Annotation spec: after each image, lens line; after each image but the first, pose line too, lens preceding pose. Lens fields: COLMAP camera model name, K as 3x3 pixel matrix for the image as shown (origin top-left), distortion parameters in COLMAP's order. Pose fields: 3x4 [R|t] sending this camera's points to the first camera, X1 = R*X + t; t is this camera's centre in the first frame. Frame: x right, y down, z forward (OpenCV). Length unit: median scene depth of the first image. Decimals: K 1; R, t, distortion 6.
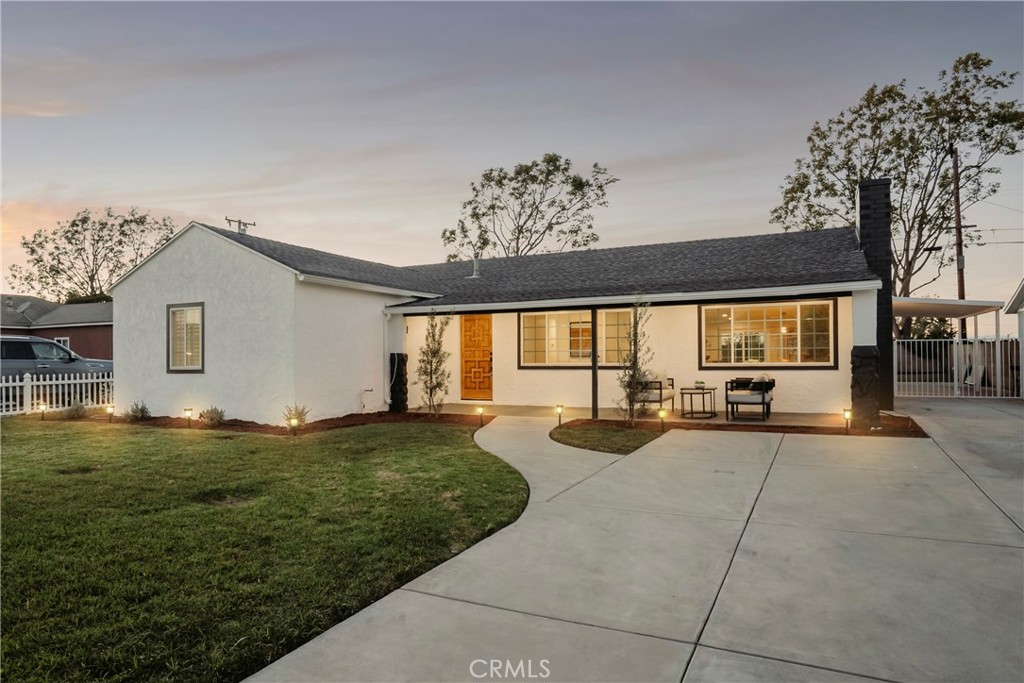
lens RADIAL K [[647.3, 0, 510.2], [0, 647.3, 349.1], [0, 0, 1]] dist [-0.033004, 0.031244]
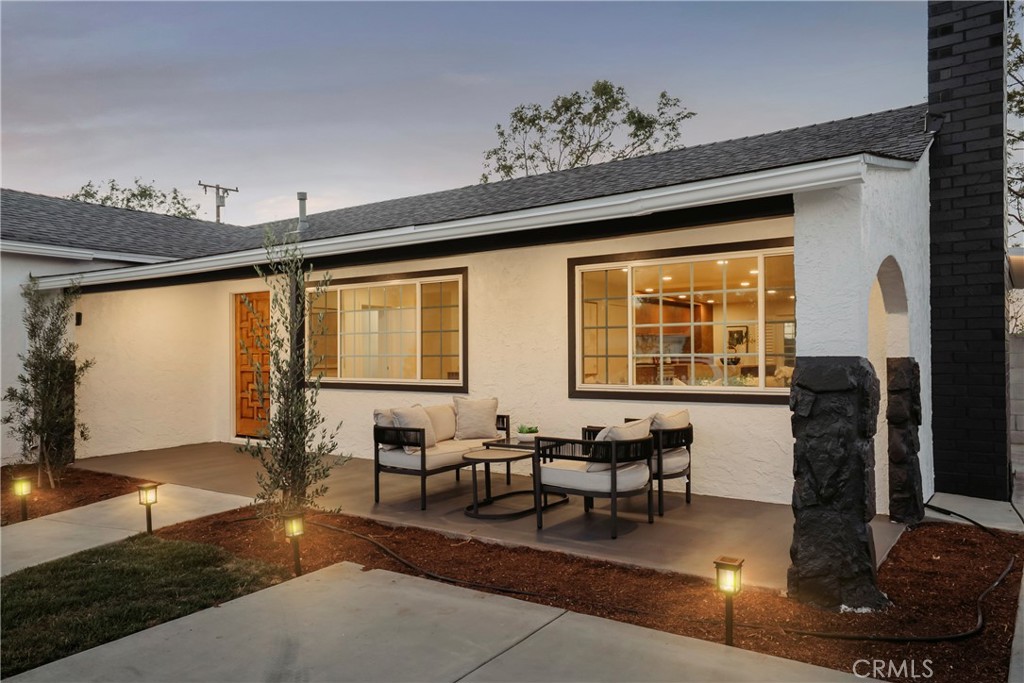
lens RADIAL K [[727.4, 0, 541.8], [0, 727.4, 358.6], [0, 0, 1]] dist [-0.018945, 0.006916]
pose [[0.989867, 0.001521, -0.141991, 0.292244], [0.002006, 0.999693, 0.024694, -0.008565], [0.141985, -0.024728, 0.989560, 0.387534]]
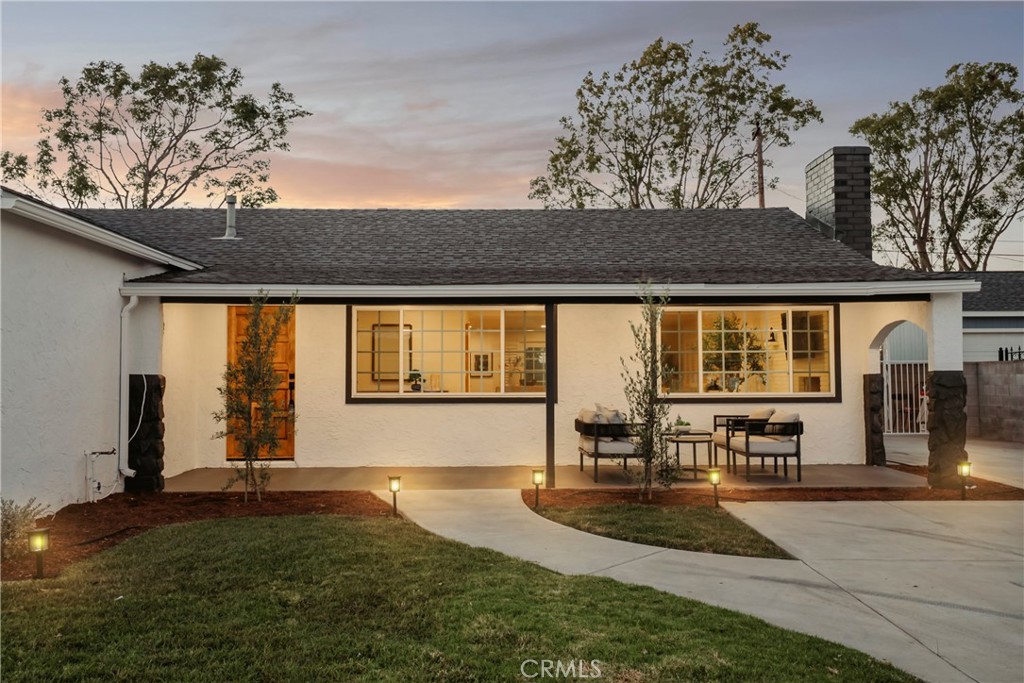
lens RADIAL K [[901.2, 0, 510.3], [0, 901.2, 337.8], [0, 0, 1]] dist [0.030887, 0.016935]
pose [[0.879531, 0.026281, 0.475116, -0.228645], [-0.011318, 0.999347, -0.034327, -0.001008], [-0.475708, 0.024814, 0.879253, 0.218628]]
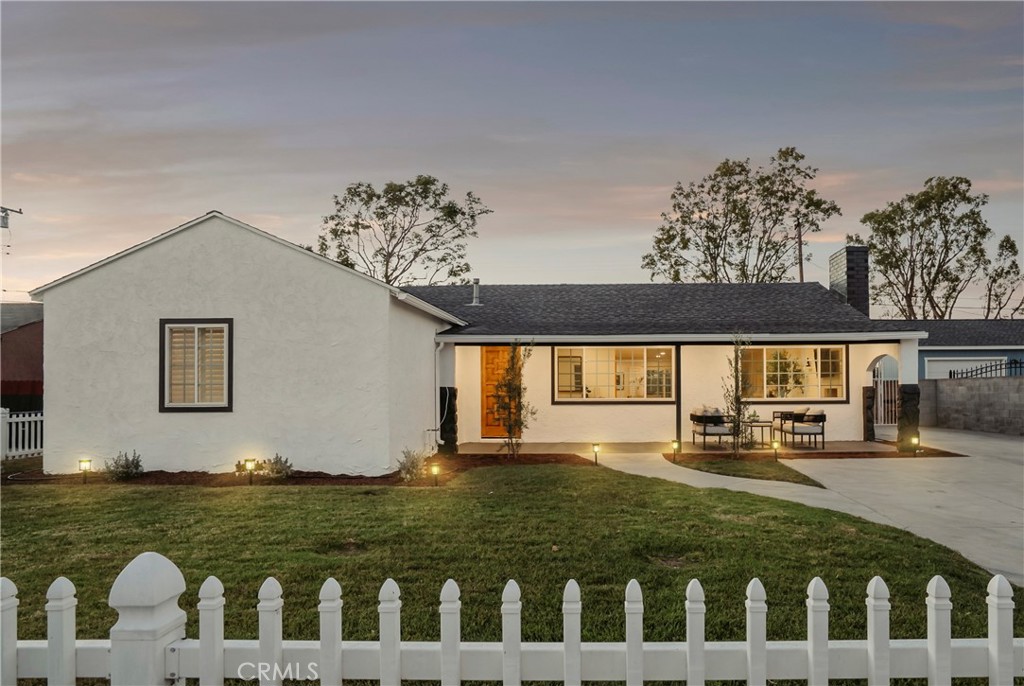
lens RADIAL K [[655.8, 0, 592.0], [0, 655.8, 381.6], [0, 0, 1]] dist [-0.052707, 0.008072]
pose [[0.896463, 0.010891, 0.442985, -0.345405], [-0.009805, 0.999941, -0.004742, 0.001075], [-0.443011, -0.000093, 0.896516, 0.101898]]
